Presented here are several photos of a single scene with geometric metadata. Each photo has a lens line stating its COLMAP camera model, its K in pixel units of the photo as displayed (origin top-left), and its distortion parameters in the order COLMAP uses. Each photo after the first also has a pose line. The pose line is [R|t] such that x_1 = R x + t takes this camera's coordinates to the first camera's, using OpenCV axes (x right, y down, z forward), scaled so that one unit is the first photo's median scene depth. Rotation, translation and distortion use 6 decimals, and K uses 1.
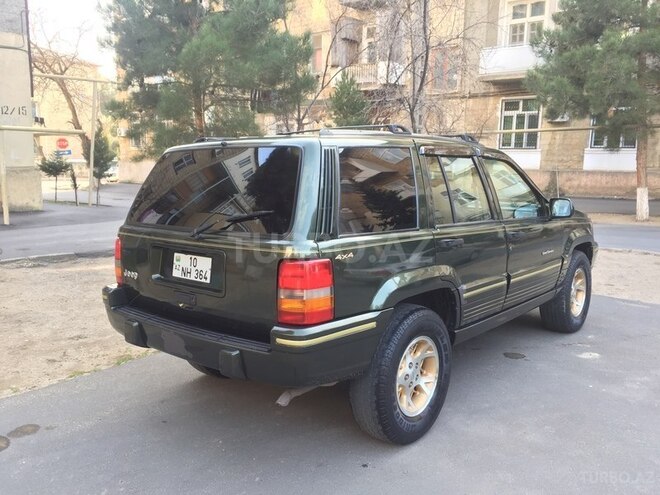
lens RADIAL K [[563.2, 0, 328.5], [0, 563.2, 242.2], [0, 0, 1]] dist [0.063393, -0.078478]
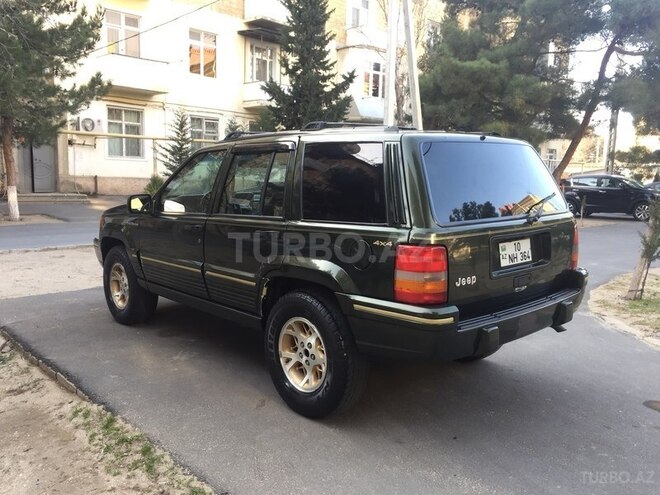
lens RADIAL K [[563.2, 0, 333.9], [0, 563.2, 245.9], [0, 0, 1]] dist [0.063393, -0.078478]
pose [[0.138858, -0.129892, 0.981757, -1.314284], [0.125251, 0.985703, 0.112699, -0.128938], [-0.982360, 0.107316, 0.153142, 1.143888]]
